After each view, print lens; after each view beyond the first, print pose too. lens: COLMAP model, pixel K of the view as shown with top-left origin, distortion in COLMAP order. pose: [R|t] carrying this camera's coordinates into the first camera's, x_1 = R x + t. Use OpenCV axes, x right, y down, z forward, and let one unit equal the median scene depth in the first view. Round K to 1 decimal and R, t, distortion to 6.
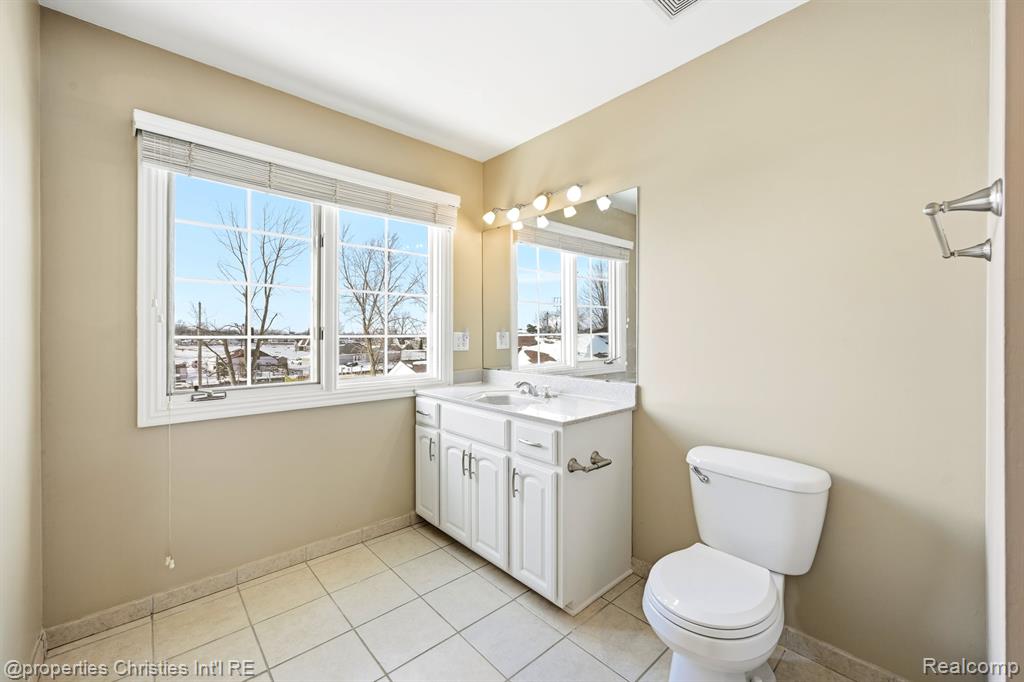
lens RADIAL K [[408.5, 0, 510.9], [0, 408.5, 335.9], [0, 0, 1]] dist [-0.002387, -0.000035]
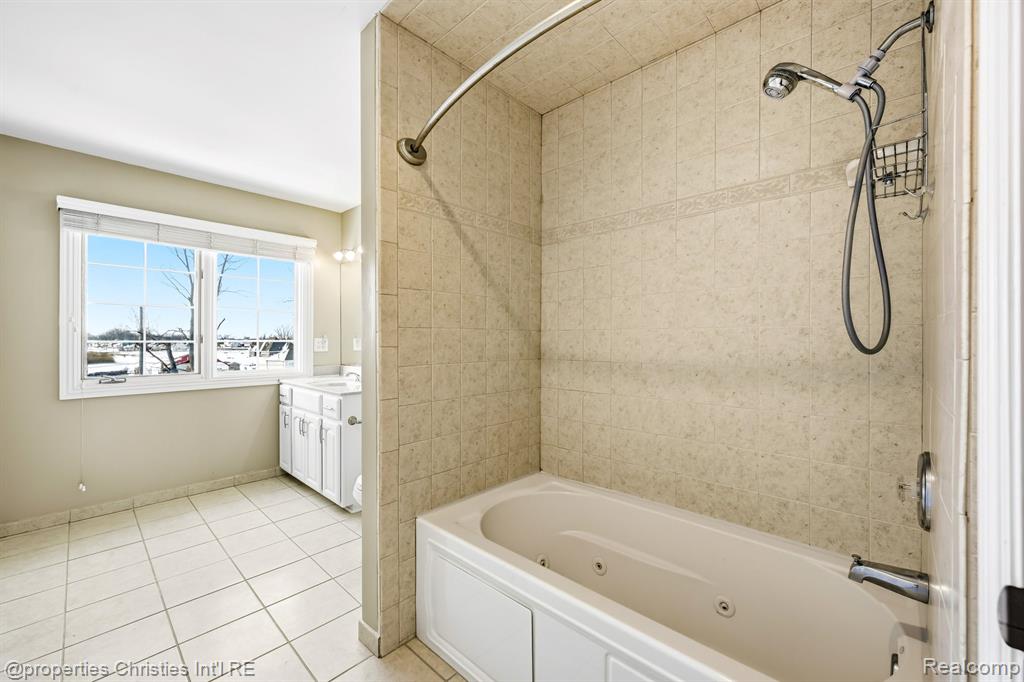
lens RADIAL K [[406.5, 0, 512.0], [0, 406.5, 341.0], [0, 0, 1]] dist [-0.000202, 0.000243]
pose [[0.996578, 0.000514, 0.082657, 0.478098], [-0.000474, 1.000000, -0.000502, 0.001220], [-0.082657, 0.000461, 0.996578, -0.486571]]
